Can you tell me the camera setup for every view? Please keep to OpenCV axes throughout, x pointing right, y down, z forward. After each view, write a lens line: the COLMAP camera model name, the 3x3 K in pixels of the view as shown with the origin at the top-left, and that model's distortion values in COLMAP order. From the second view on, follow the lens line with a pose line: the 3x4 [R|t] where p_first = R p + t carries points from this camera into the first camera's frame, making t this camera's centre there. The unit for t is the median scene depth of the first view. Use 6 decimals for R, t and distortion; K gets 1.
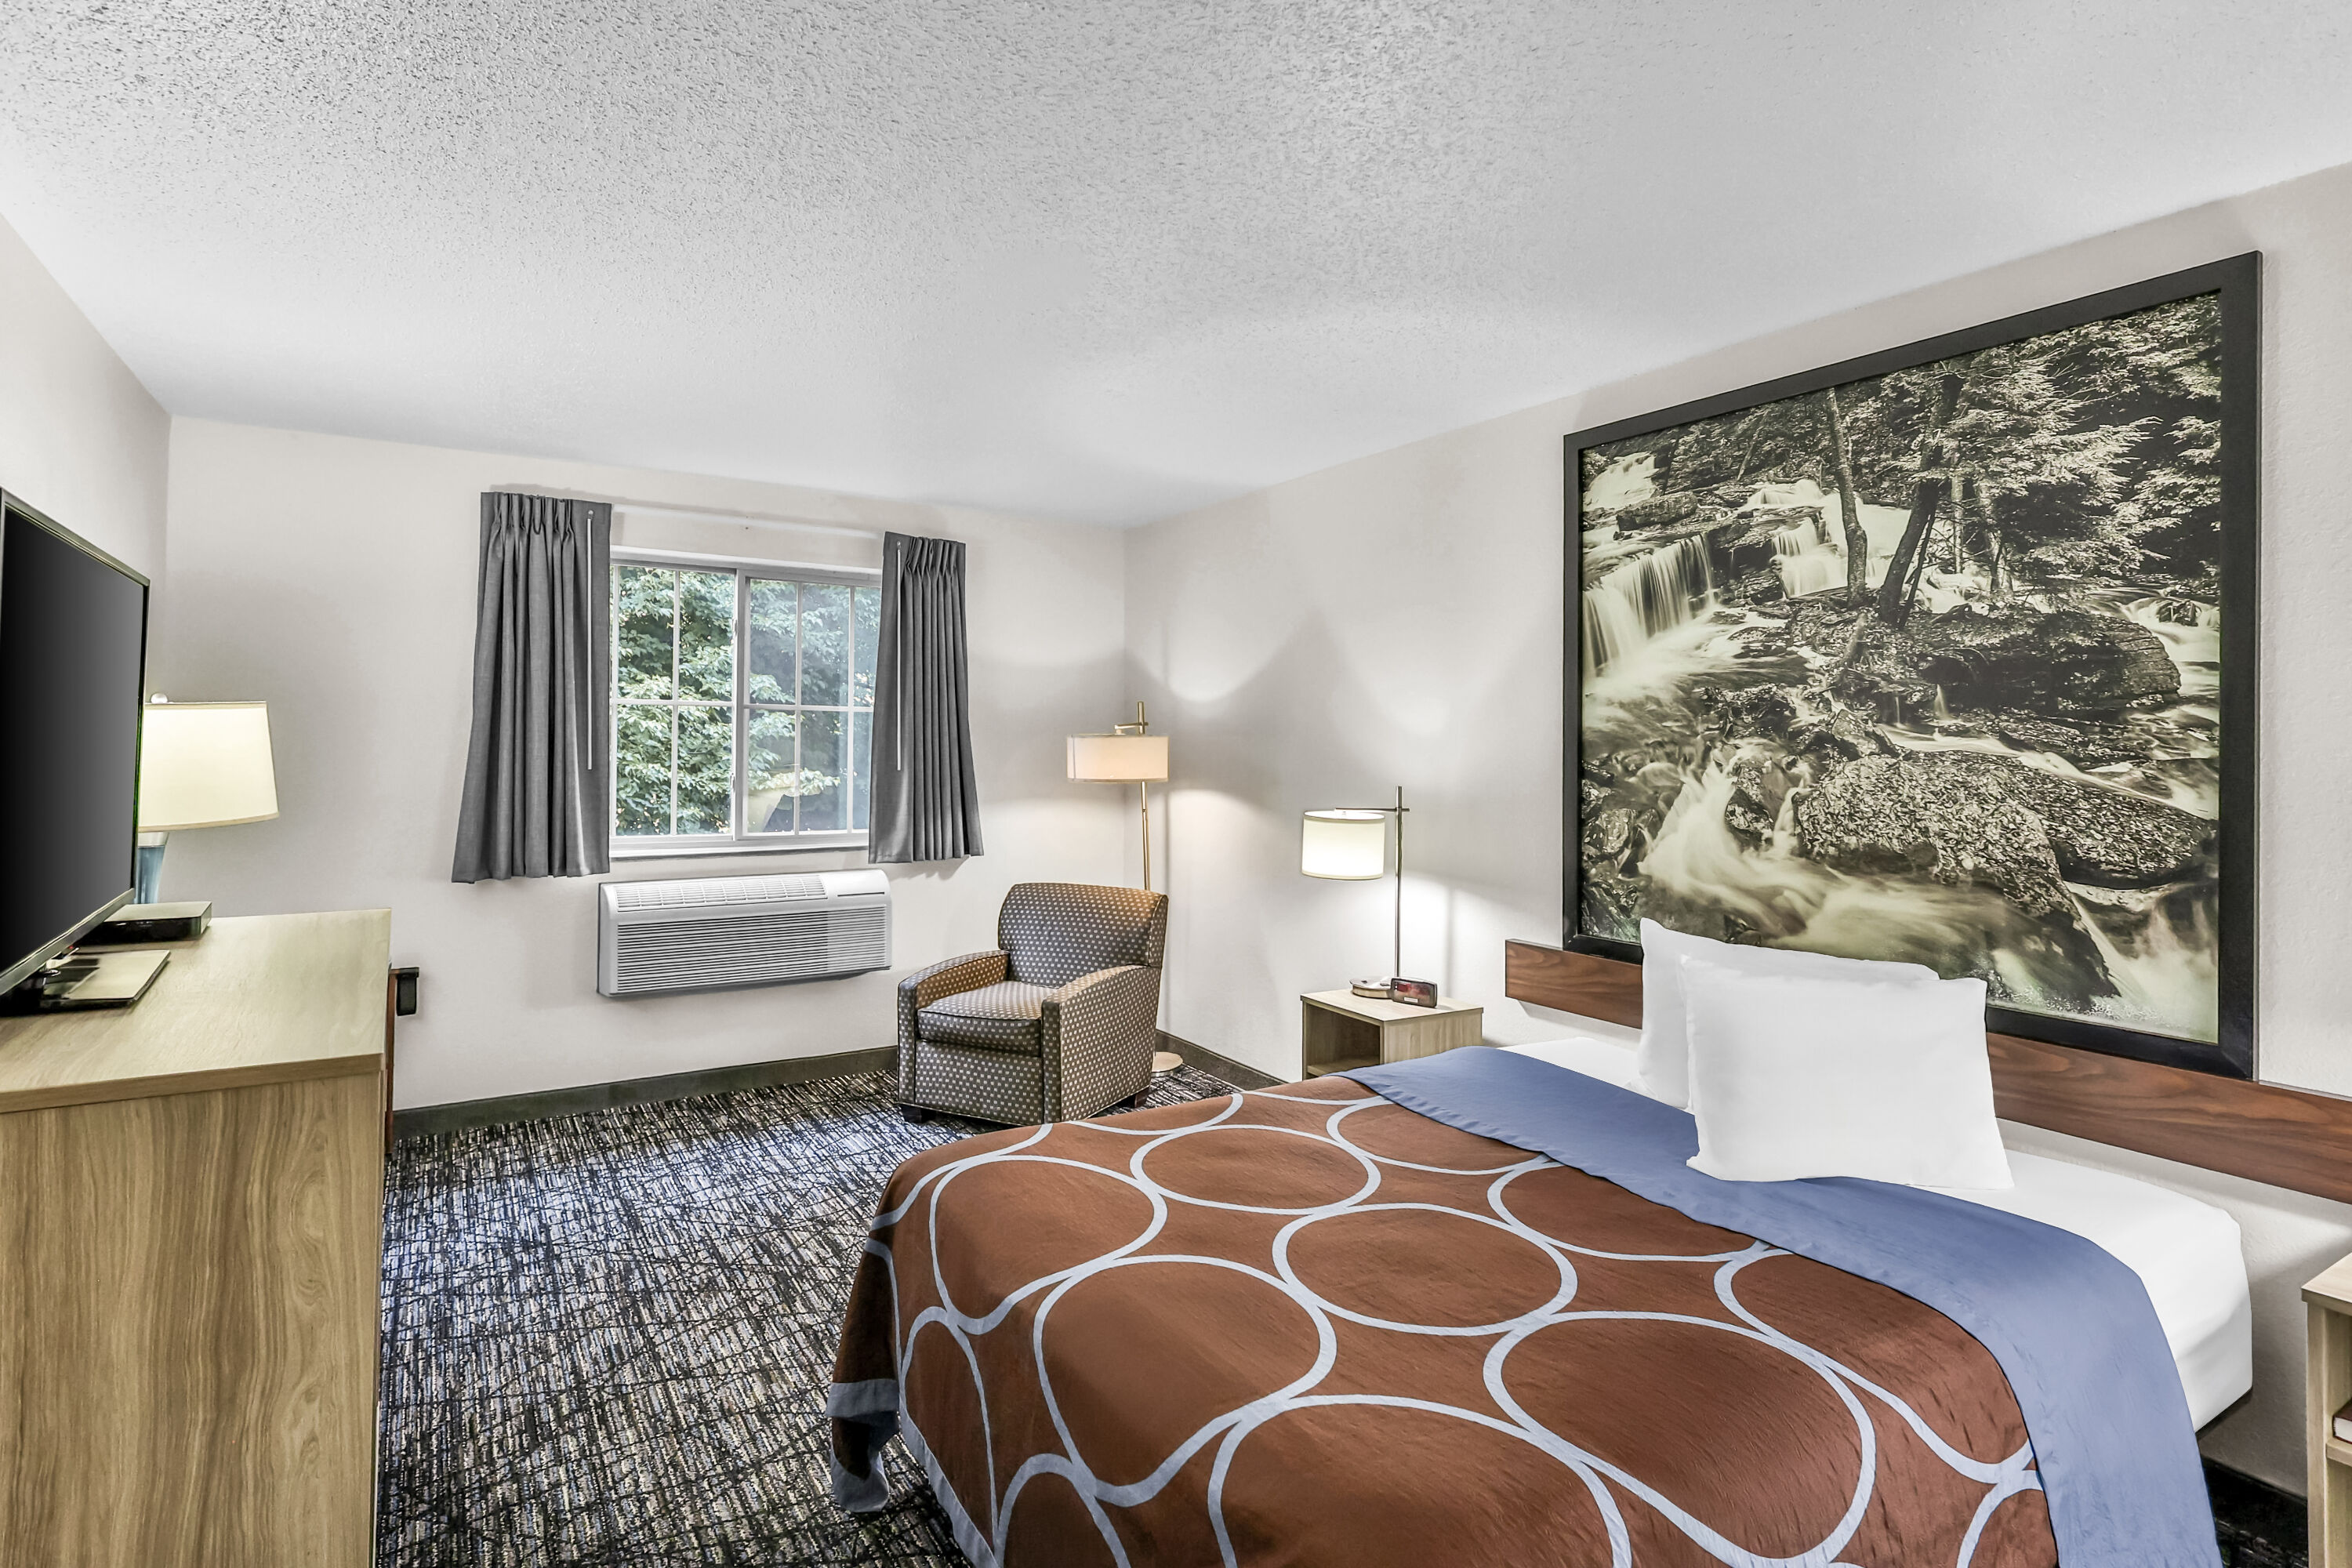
lens RADIAL K [[1181.9, 0, 1167.4], [0, 1181.9, 750.9], [0, 0, 1]] dist [-0.001022, -0.000245]
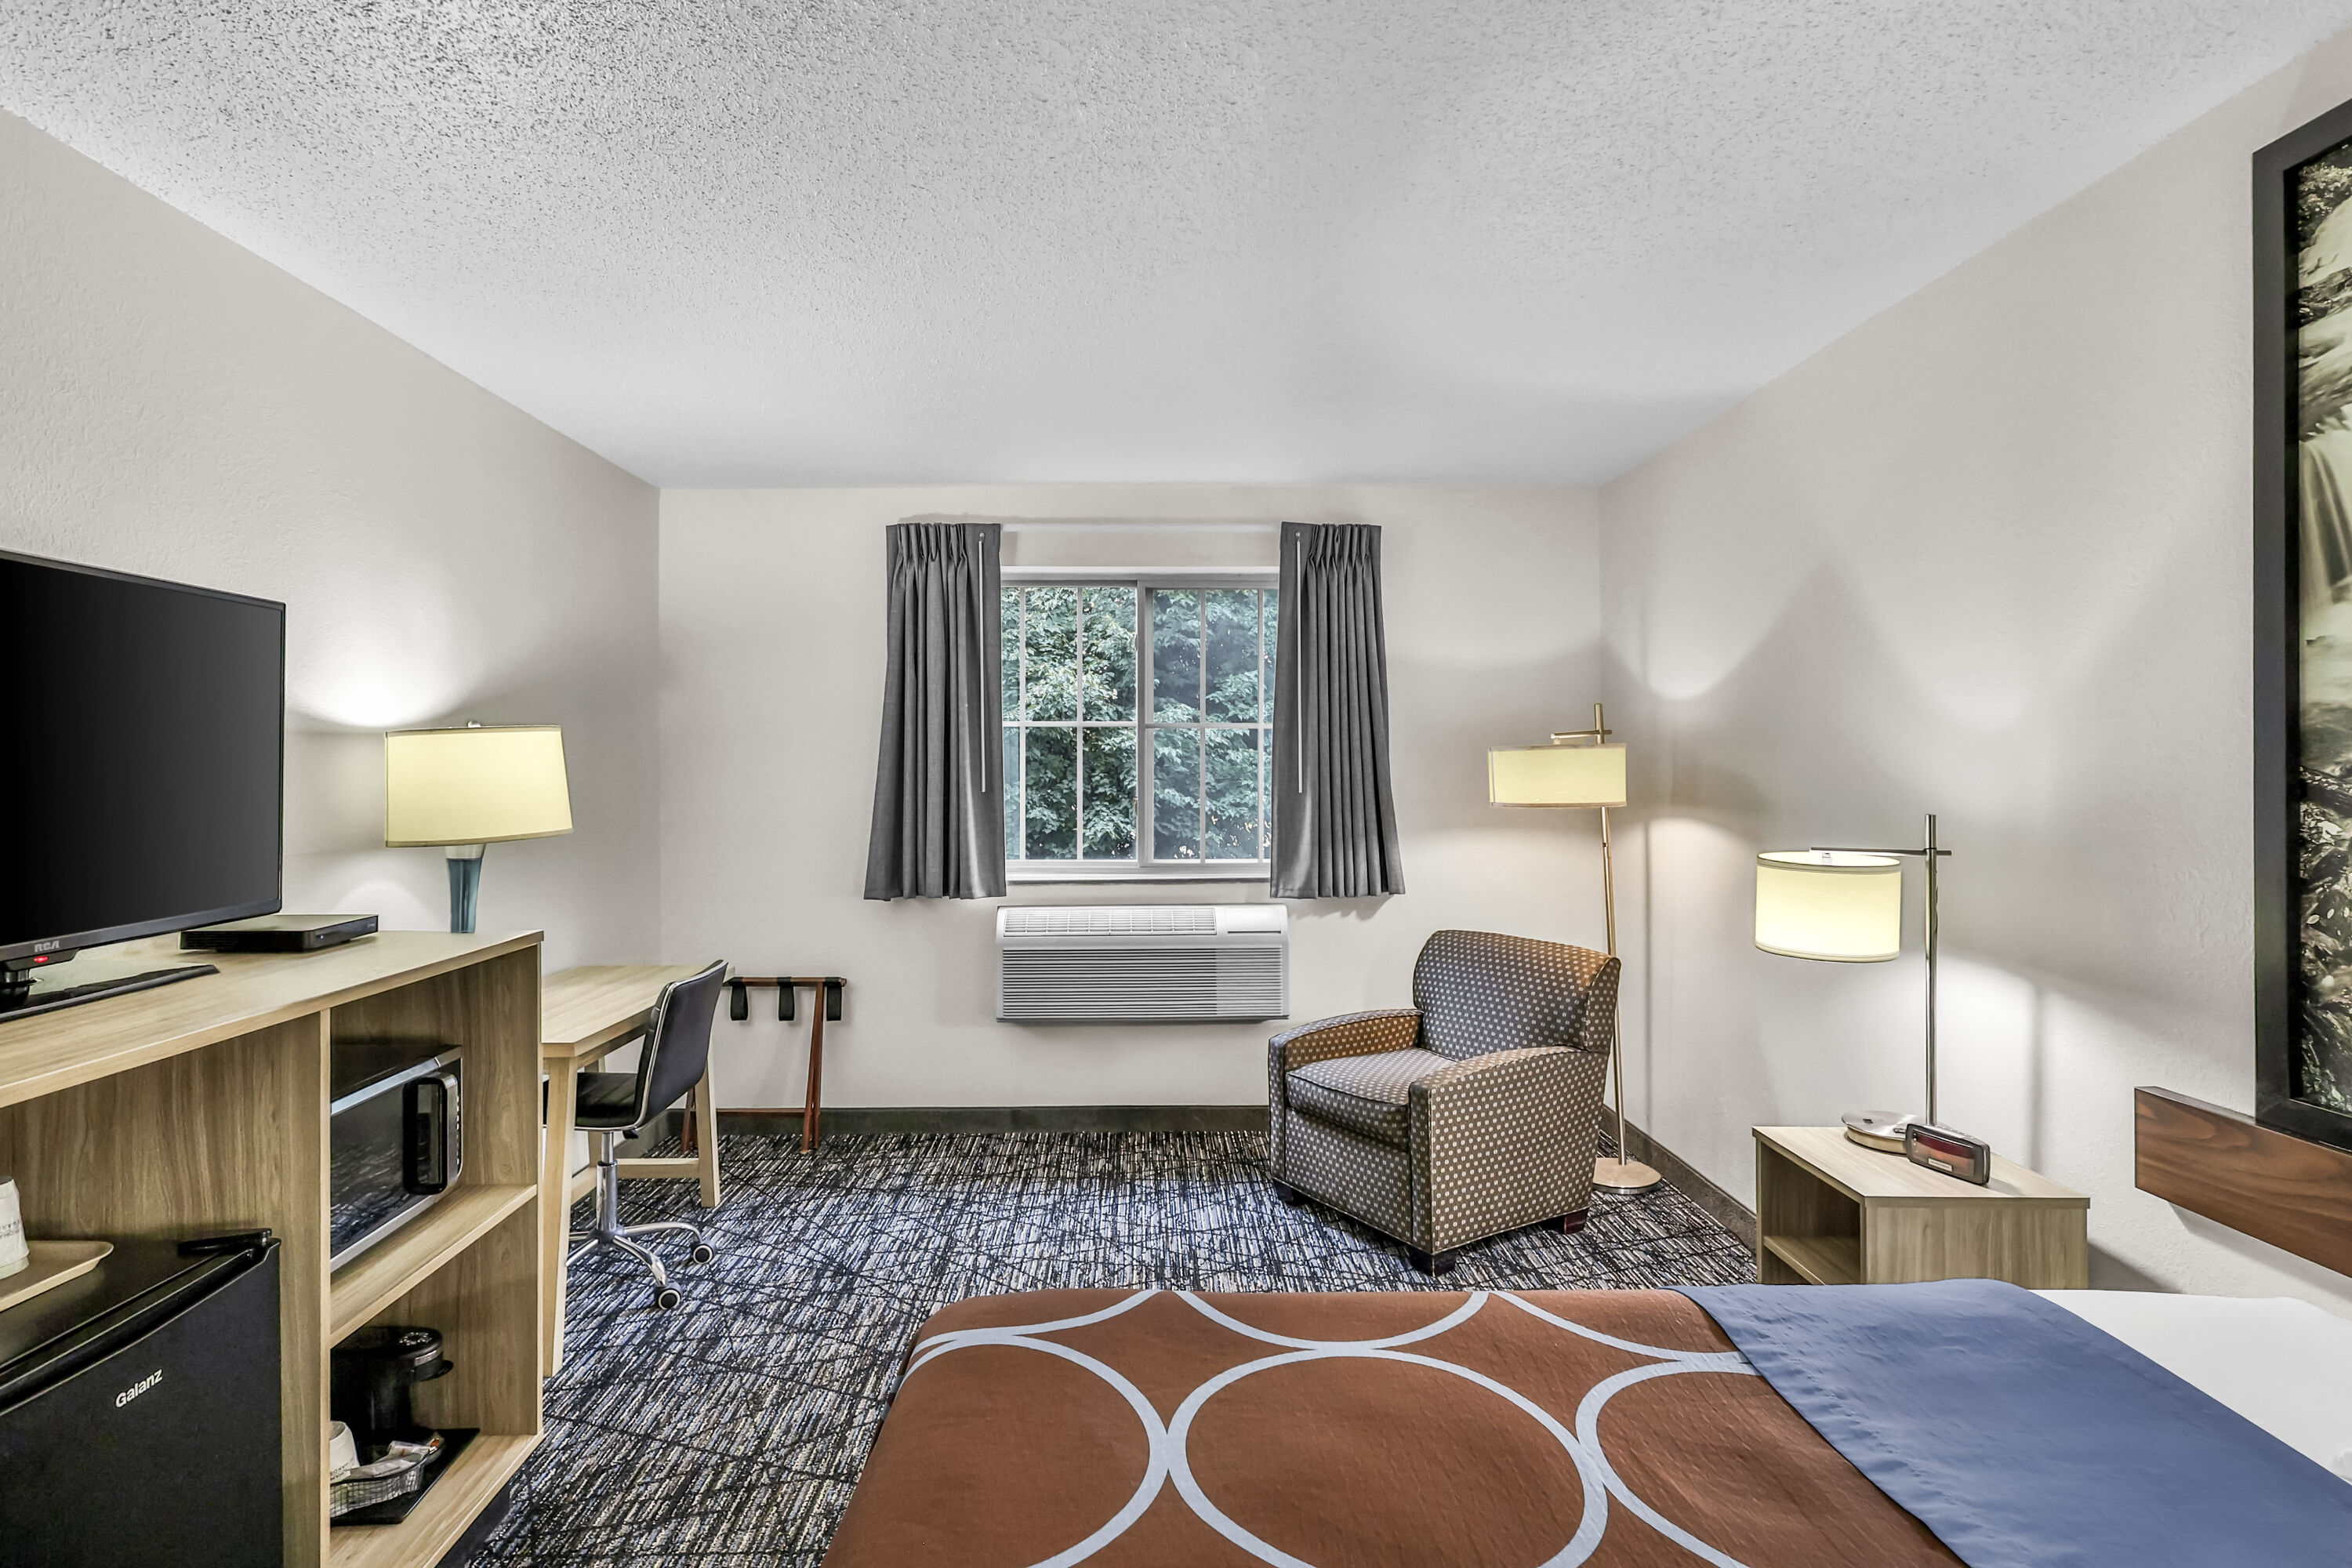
lens RADIAL K [[1168.5, 0, 1141.8], [0, 1168.5, 782.3], [0, 0, 1]] dist [-0.001583, 0.000524]
pose [[0.852471, -0.006949, -0.522728, 0.149551], [0.008592, 0.999963, 0.000719, 0.008324], [0.522703, -0.005104, 0.852499, 0.238565]]
